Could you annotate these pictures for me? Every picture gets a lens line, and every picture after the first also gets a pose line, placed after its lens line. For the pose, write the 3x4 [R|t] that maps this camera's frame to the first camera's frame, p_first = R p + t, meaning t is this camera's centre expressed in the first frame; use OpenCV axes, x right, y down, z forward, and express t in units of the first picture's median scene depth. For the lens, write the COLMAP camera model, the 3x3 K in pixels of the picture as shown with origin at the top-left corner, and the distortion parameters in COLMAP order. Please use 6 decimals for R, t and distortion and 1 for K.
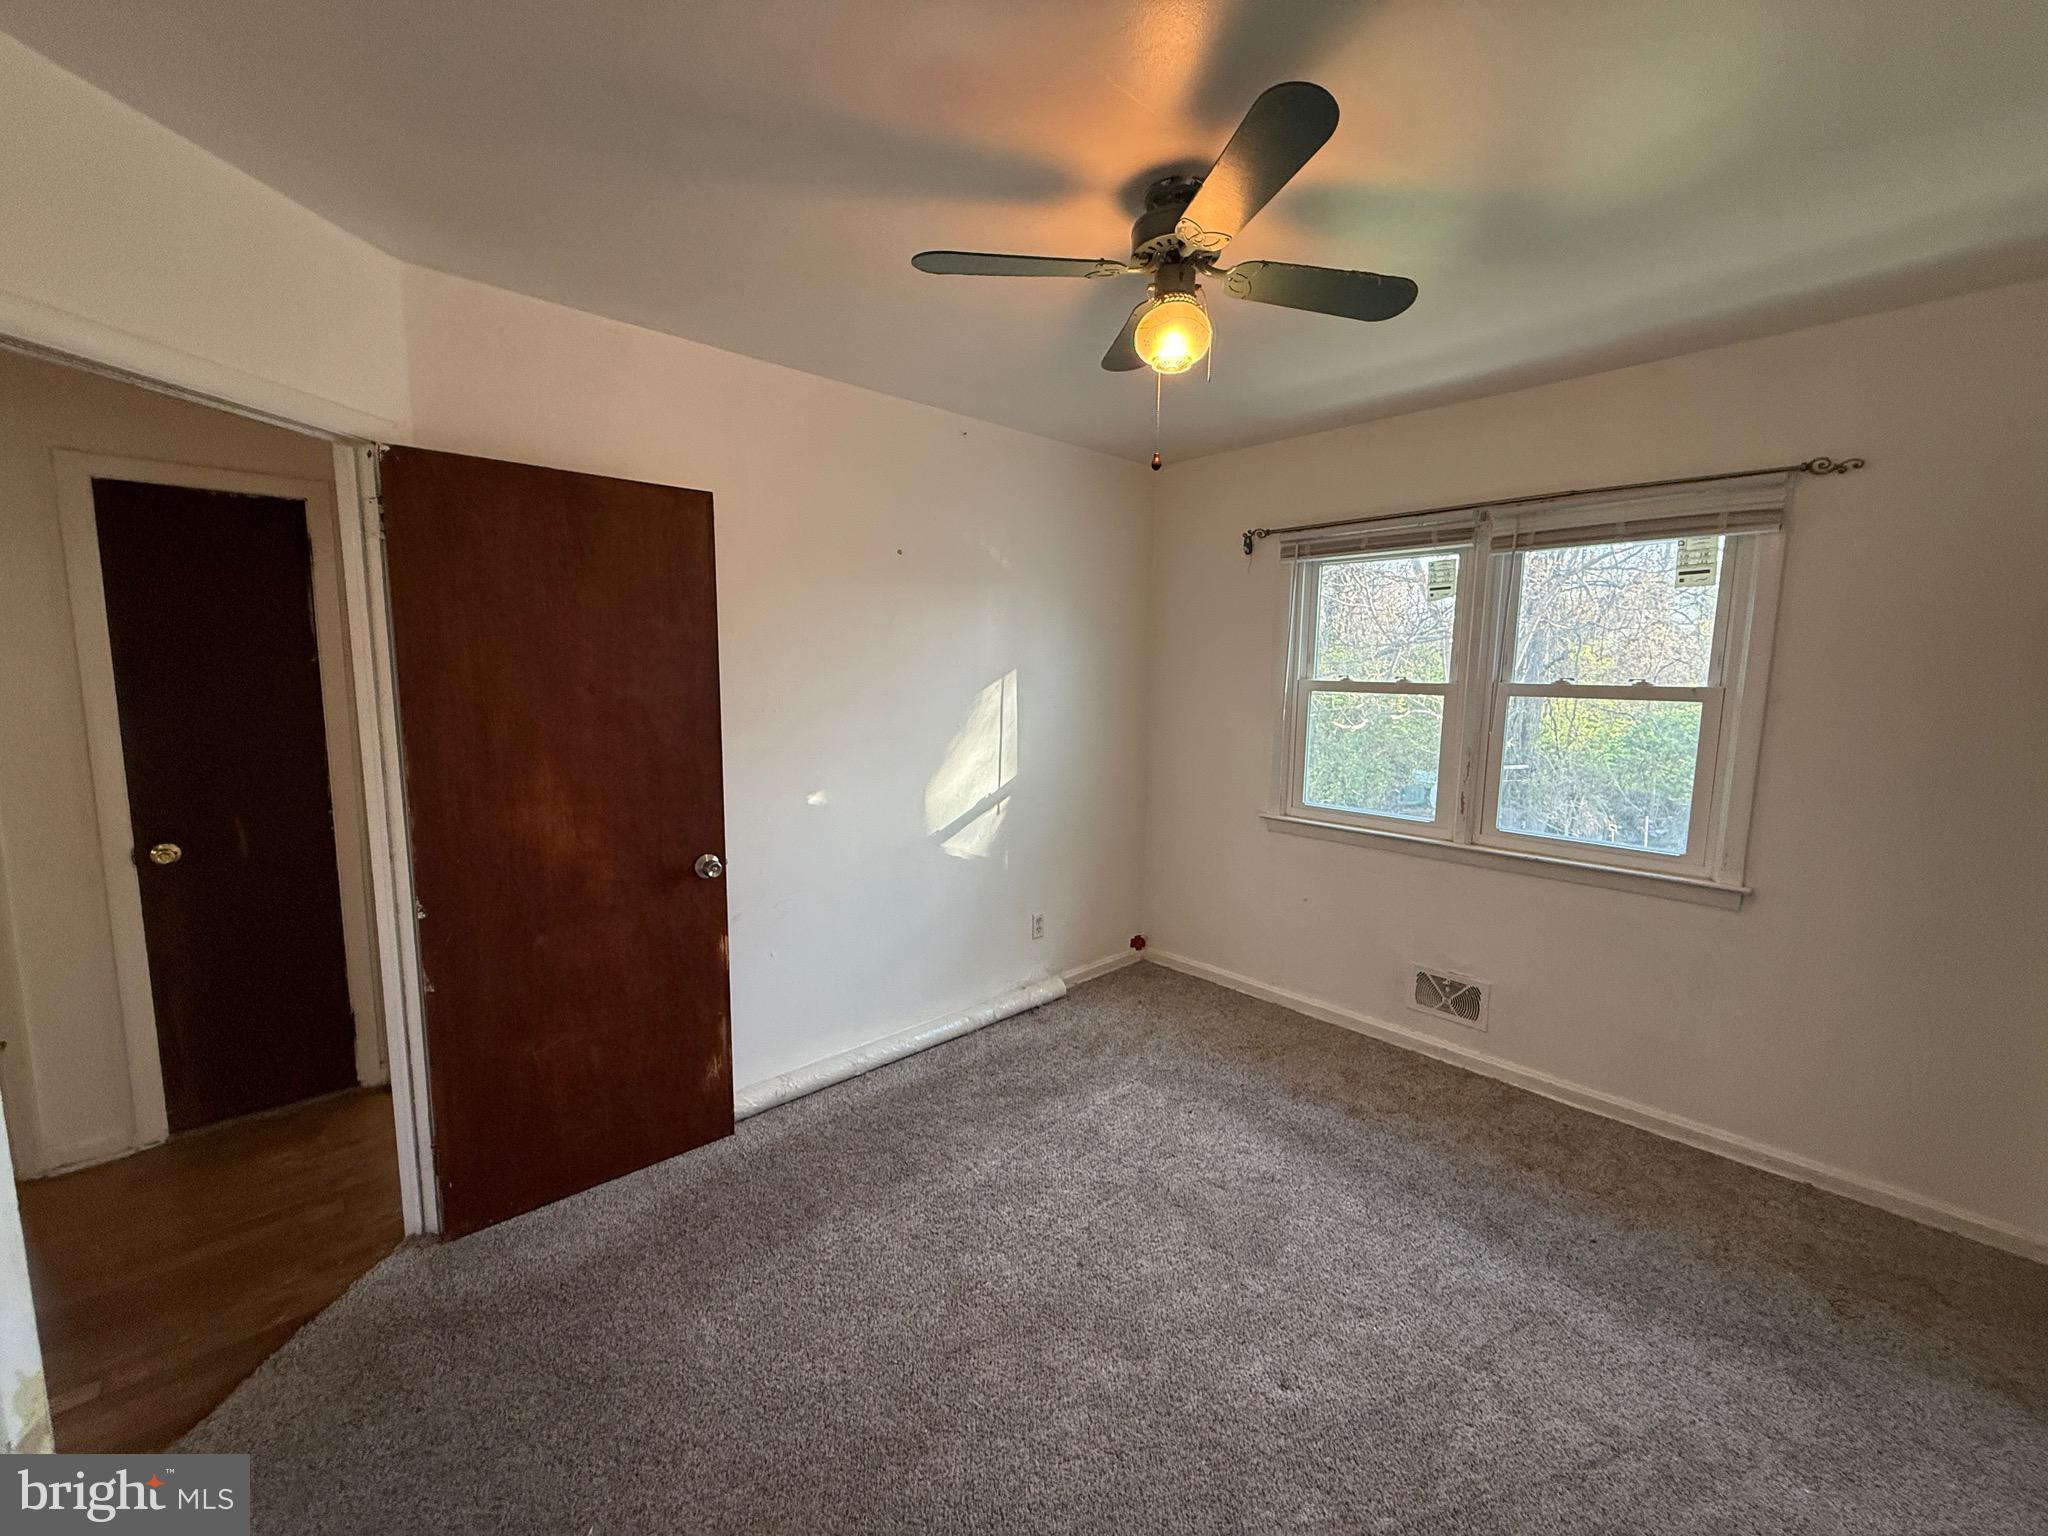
lens RADIAL K [[811.5, 0, 1016.2], [0, 811.5, 766.6], [0, 0, 1]] dist [-0.000756, 0.000155]
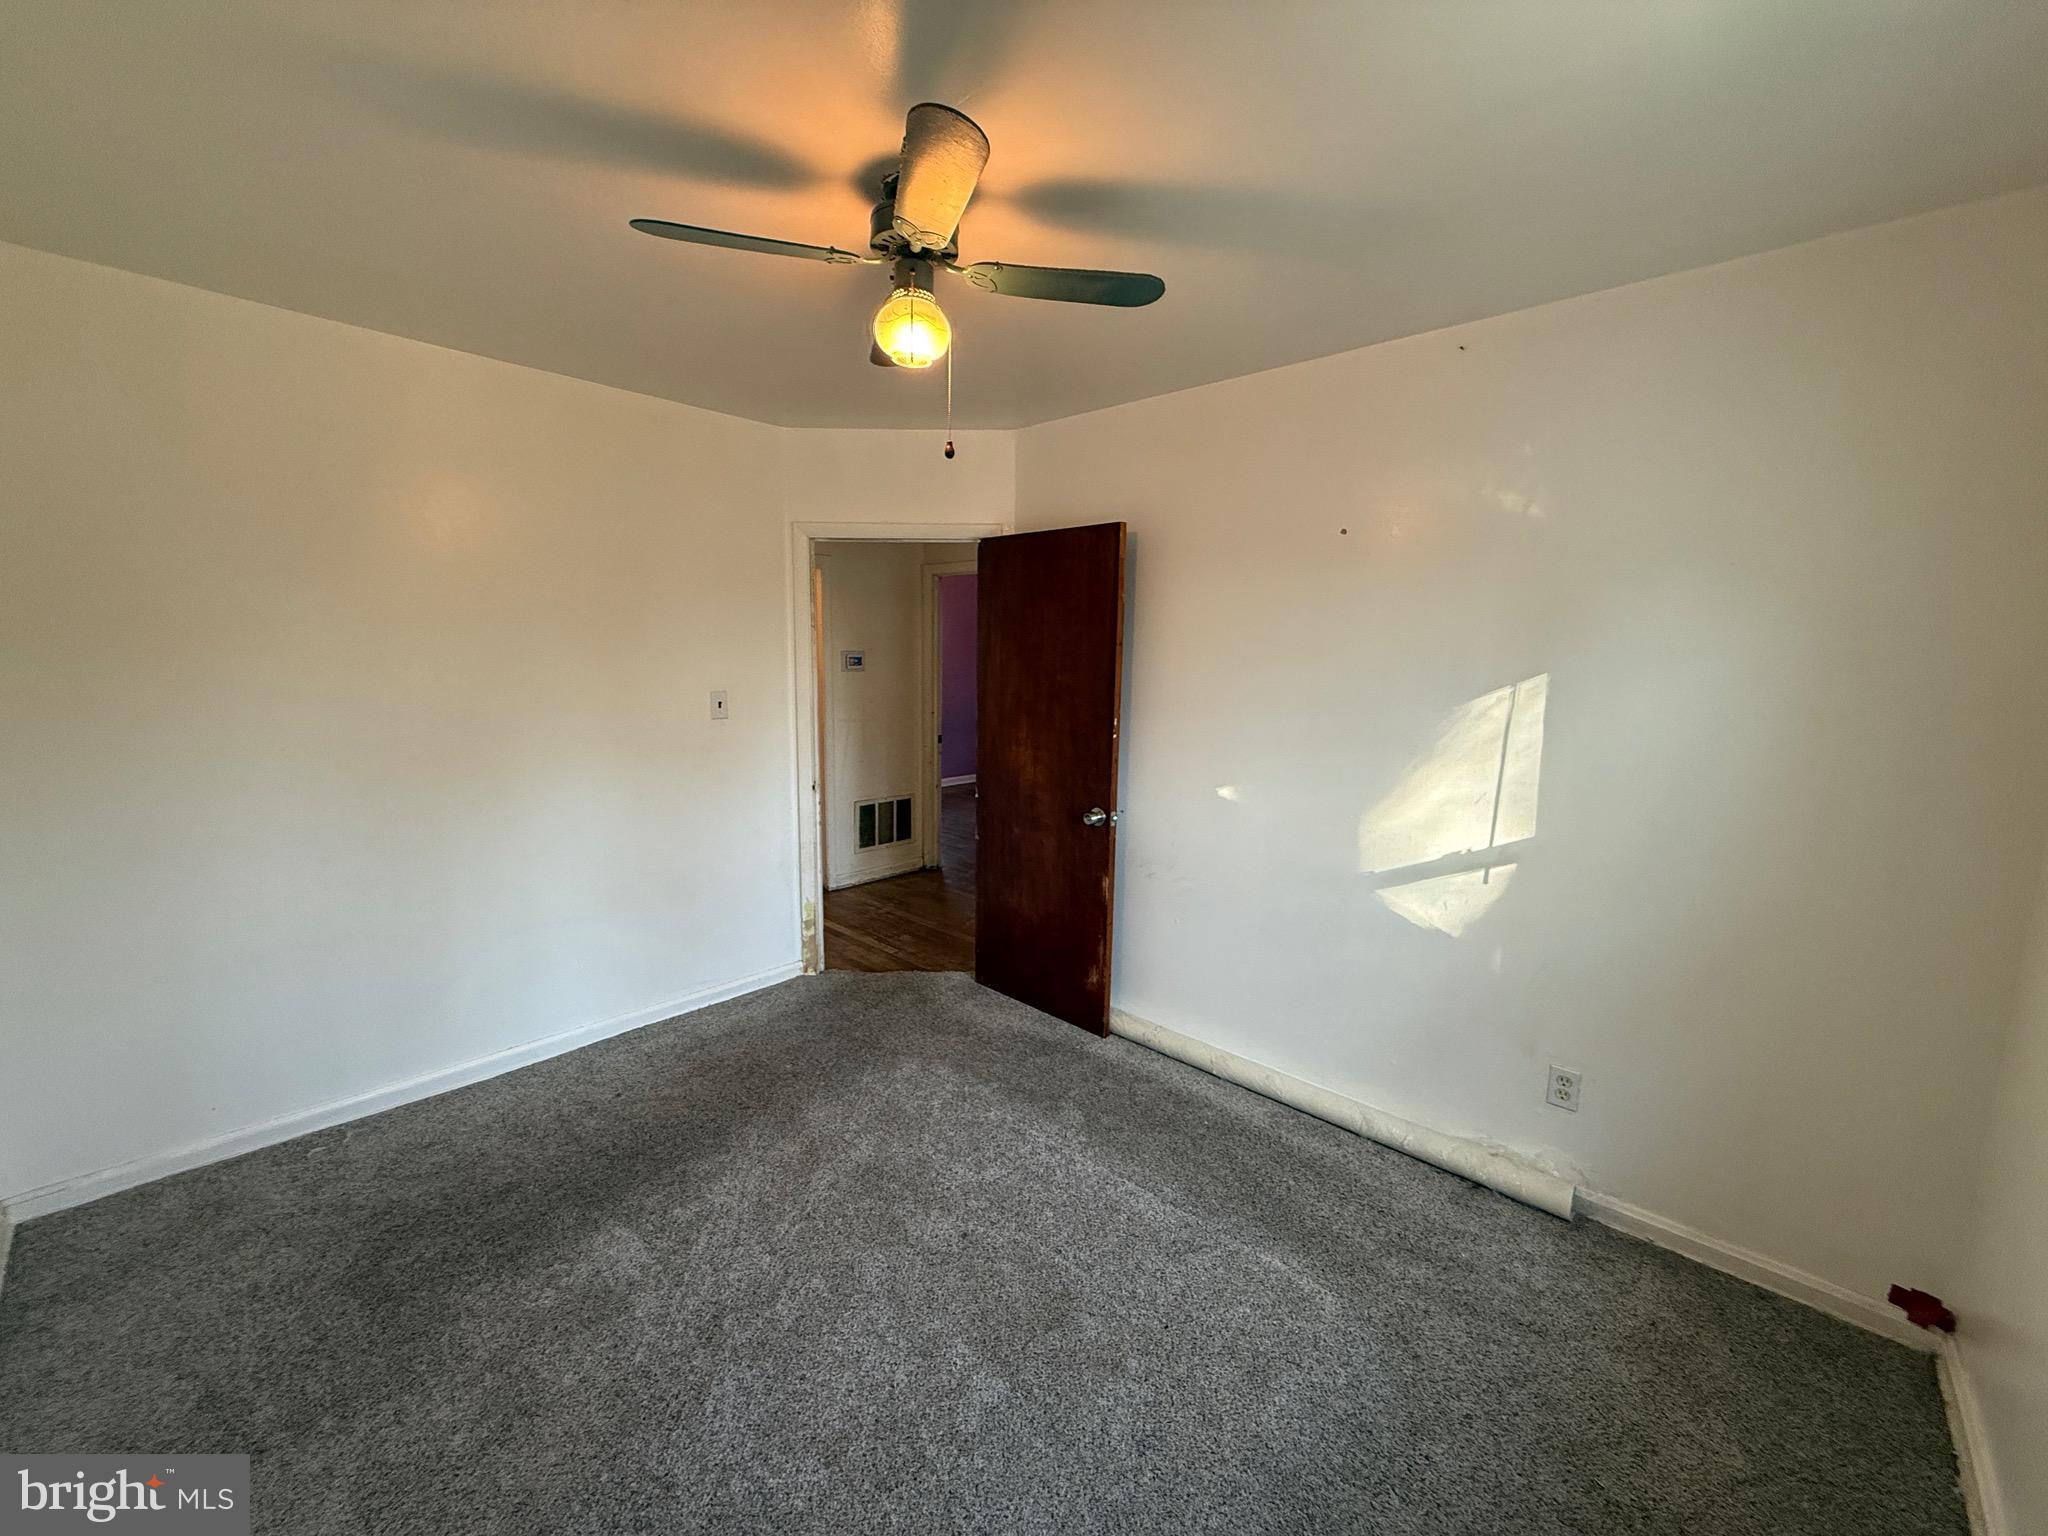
lens RADIAL K [[811.5, 0, 1018.2], [0, 811.5, 768.5], [0, 0, 1]] dist [-0.000756, 0.000155]
pose [[0.066554, 0.132581, -0.988935, 0.640985], [-0.138782, 0.982729, 0.122409, -0.068397], [0.988084, 0.129099, 0.083804, 0.558528]]
